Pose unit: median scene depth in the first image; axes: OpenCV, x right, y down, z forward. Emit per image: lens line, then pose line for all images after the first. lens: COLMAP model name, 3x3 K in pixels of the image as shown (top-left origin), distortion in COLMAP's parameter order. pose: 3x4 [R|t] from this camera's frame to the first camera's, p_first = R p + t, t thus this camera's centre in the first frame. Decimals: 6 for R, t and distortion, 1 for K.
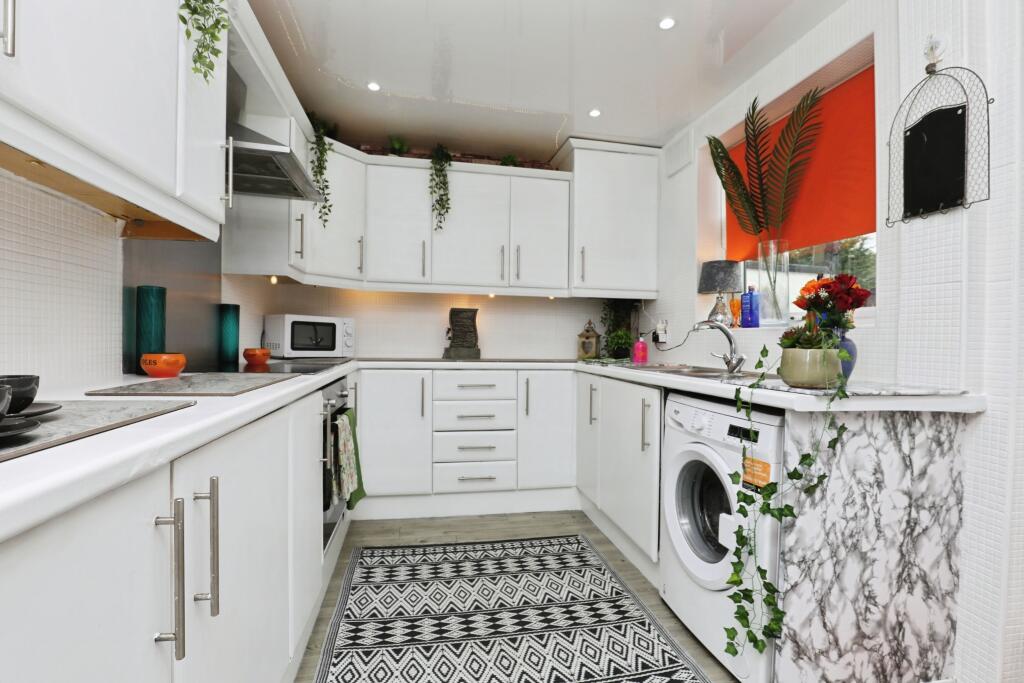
lens RADIAL K [[475.4, 0, 510.6], [0, 475.4, 337.2], [0, 0, 1]] dist [-0.039558, 0.007011]
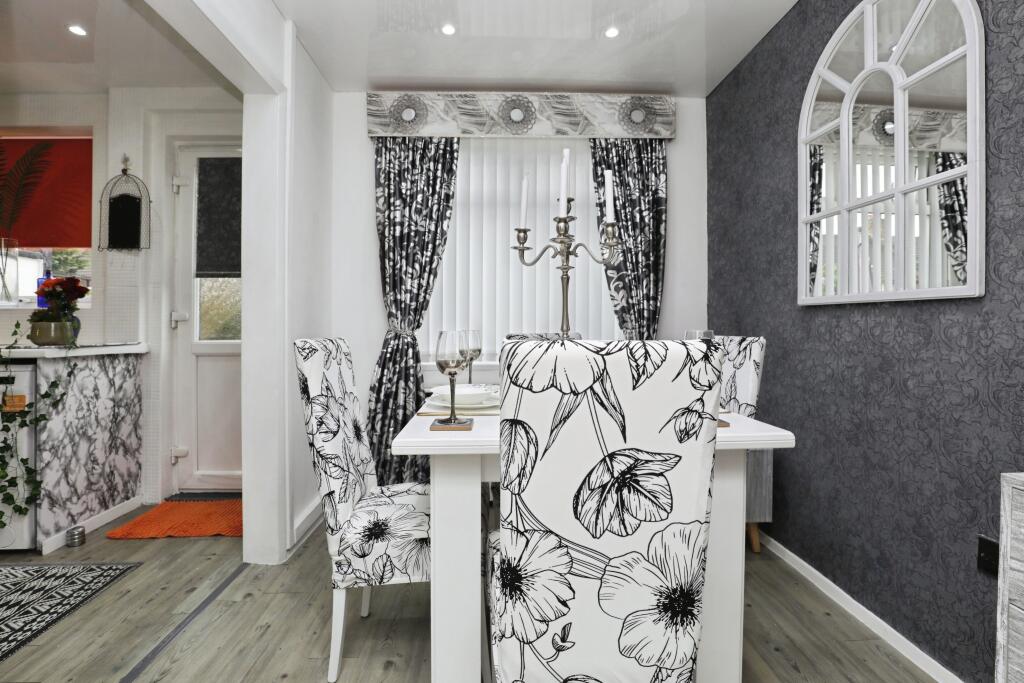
lens RADIAL K [[475.4, 0, 509.2], [0, 475.4, 321.5], [0, 0, 1]] dist [-0.039558, 0.007011]
pose [[0.159494, -0.011197, 0.987135, -0.725226], [0.004045, 0.999935, 0.010688, 0.011483], [-0.987191, 0.002288, 0.159528, -0.878054]]
